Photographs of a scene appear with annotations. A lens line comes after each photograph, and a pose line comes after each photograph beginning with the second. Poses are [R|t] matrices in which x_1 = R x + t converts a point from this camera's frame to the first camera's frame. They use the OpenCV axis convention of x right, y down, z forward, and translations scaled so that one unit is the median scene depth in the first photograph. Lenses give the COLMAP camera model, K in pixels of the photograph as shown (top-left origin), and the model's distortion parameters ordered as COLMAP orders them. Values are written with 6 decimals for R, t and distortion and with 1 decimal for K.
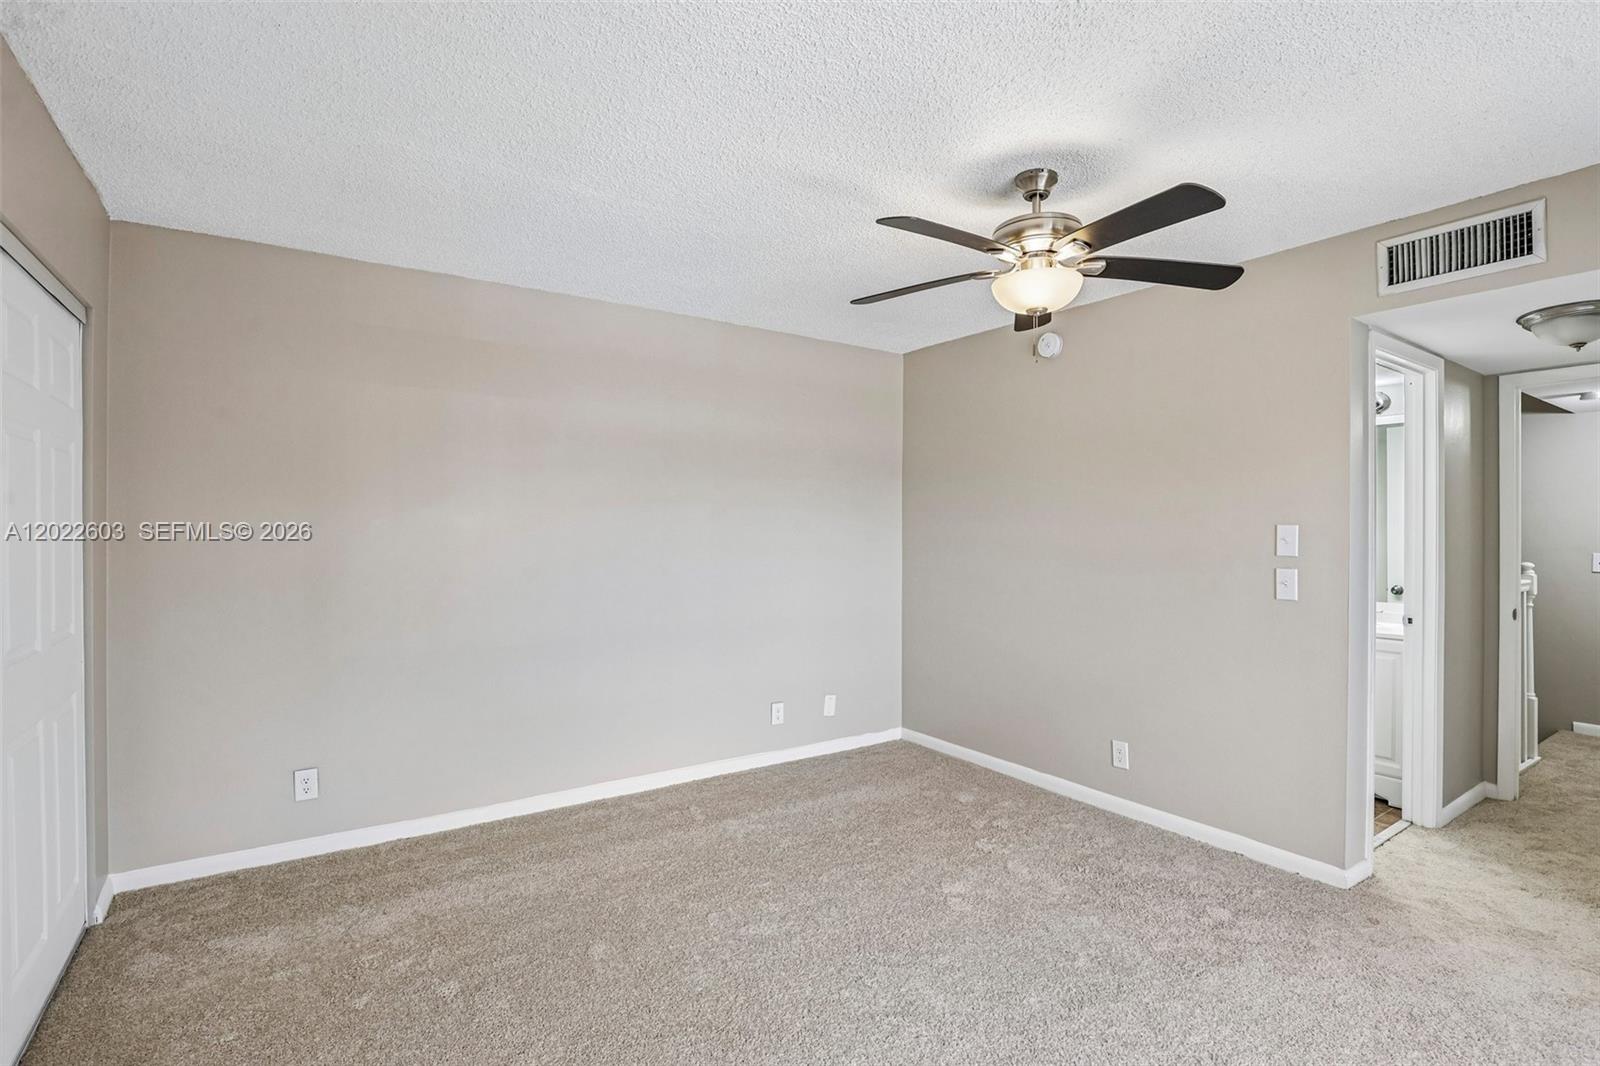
lens RADIAL K [[767.3, 0, 812.8], [0, 767.3, 531.8], [0, 0, 1]] dist [-0.022768, 0.002911]
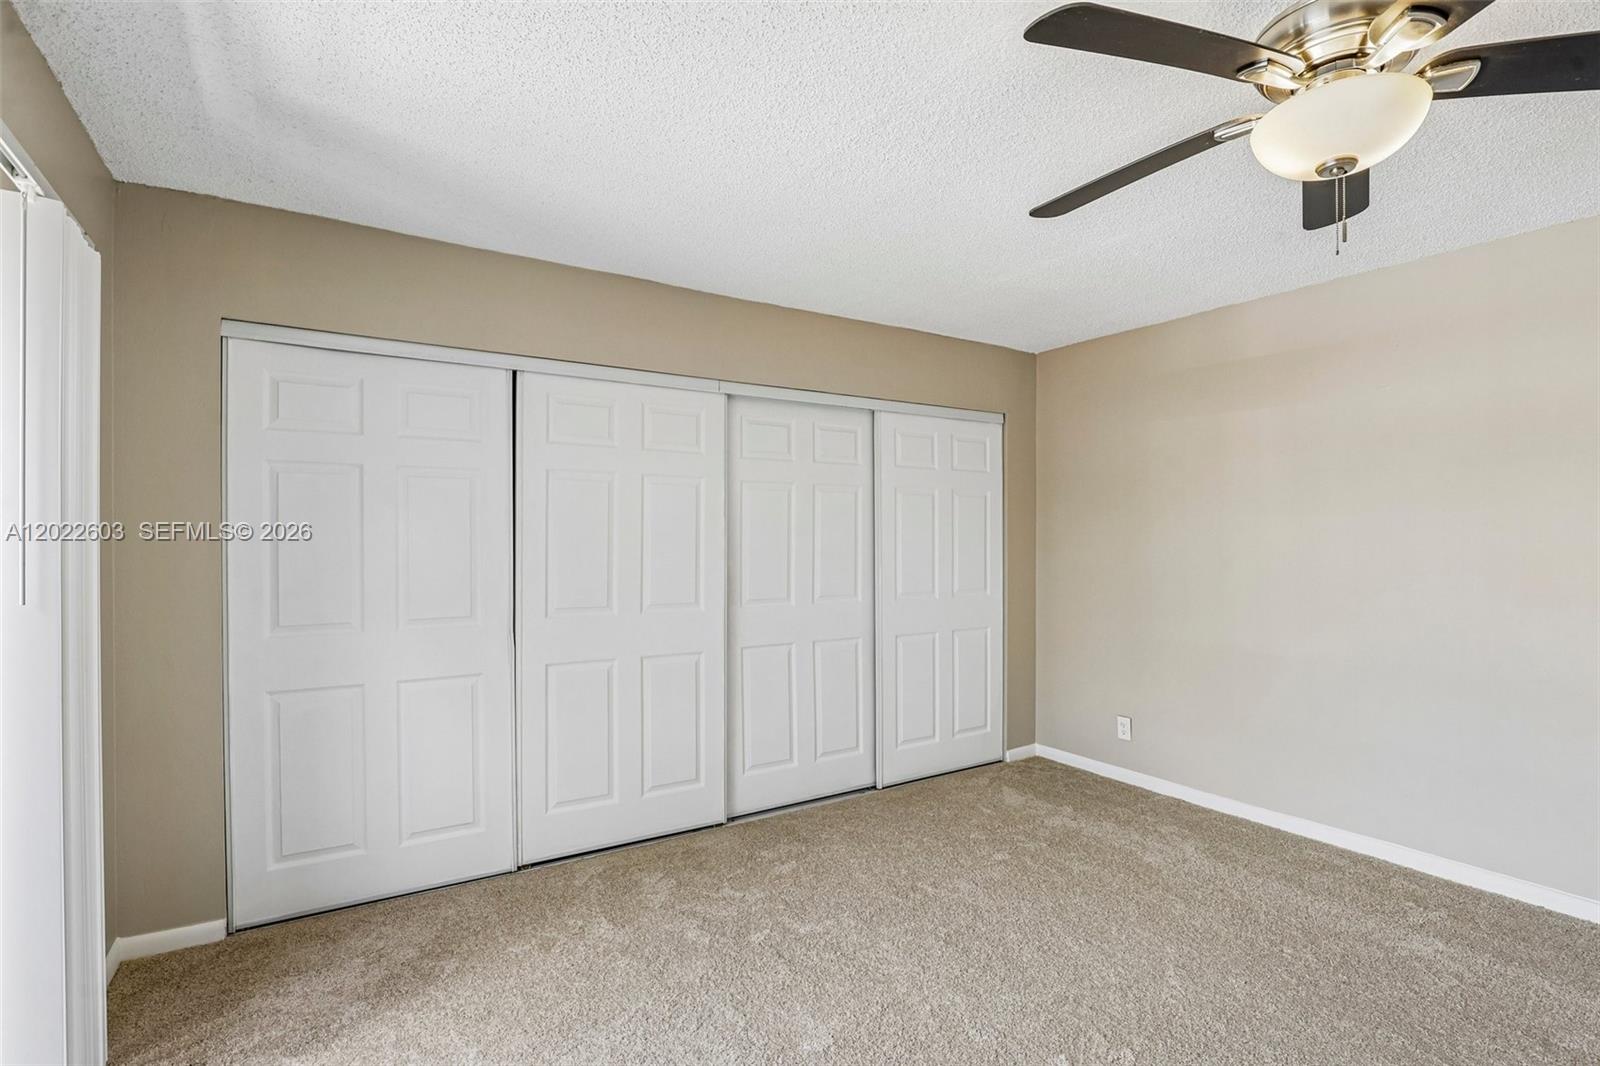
lens RADIAL K [[767.3, 0, 802.6], [0, 767.3, 534.4], [0, 0, 1]] dist [-0.022768, 0.002911]
pose [[-0.018571, 0.003192, -0.999822, 0.738505], [-0.004576, 0.999984, 0.003277, -0.012062], [0.999817, 0.004636, -0.018556, 0.483122]]
